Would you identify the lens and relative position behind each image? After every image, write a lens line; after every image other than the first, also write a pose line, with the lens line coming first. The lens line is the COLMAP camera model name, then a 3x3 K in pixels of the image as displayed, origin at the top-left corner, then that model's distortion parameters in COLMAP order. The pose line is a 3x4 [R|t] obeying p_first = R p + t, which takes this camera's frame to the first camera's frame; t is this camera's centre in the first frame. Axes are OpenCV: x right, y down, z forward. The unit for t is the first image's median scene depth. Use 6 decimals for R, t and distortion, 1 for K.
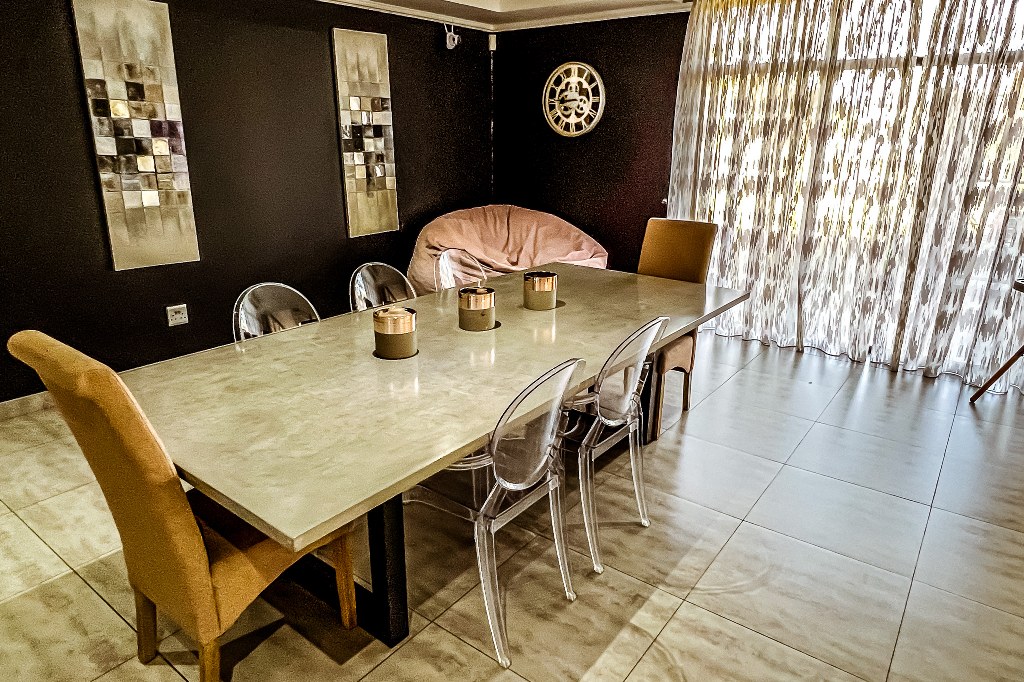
lens RADIAL K [[643.4, 0, 510.0], [0, 643.4, 330.4], [0, 0, 1]] dist [0.000118, 0.000441]
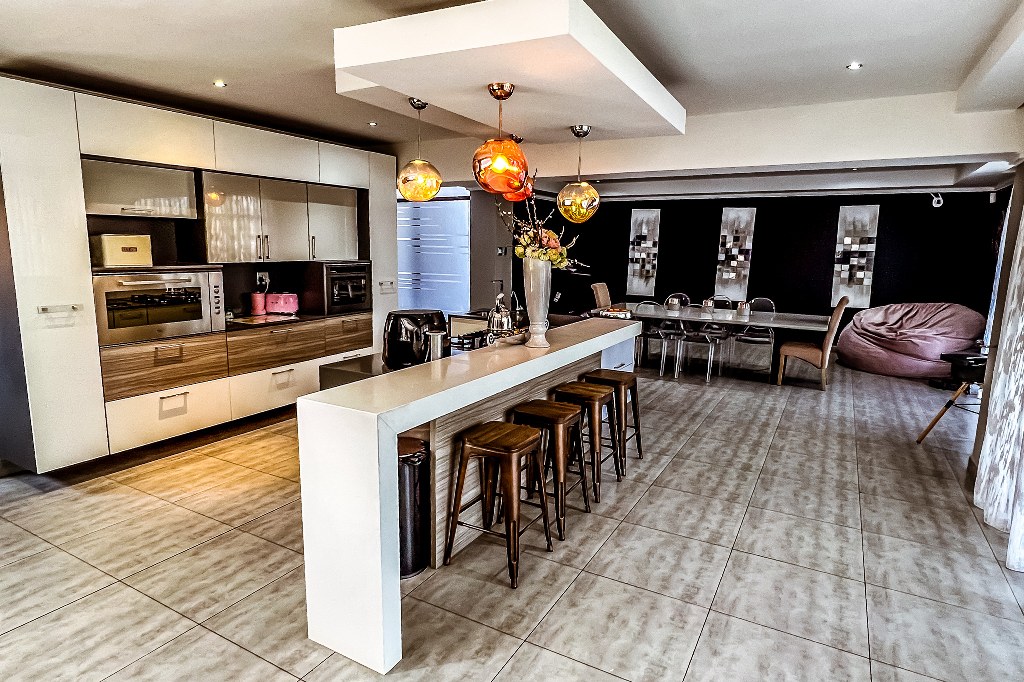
lens RADIAL K [[580.4, 0, 511.9], [0, 580.4, 343.5], [0, 0, 1]] dist [-0.000244, -0.000165]
pose [[0.165527, 0.150957, -0.974583, 1.386895], [-0.311837, 0.945525, 0.093493, 0.104324], [0.935606, 0.288435, 0.203584, -0.244252]]
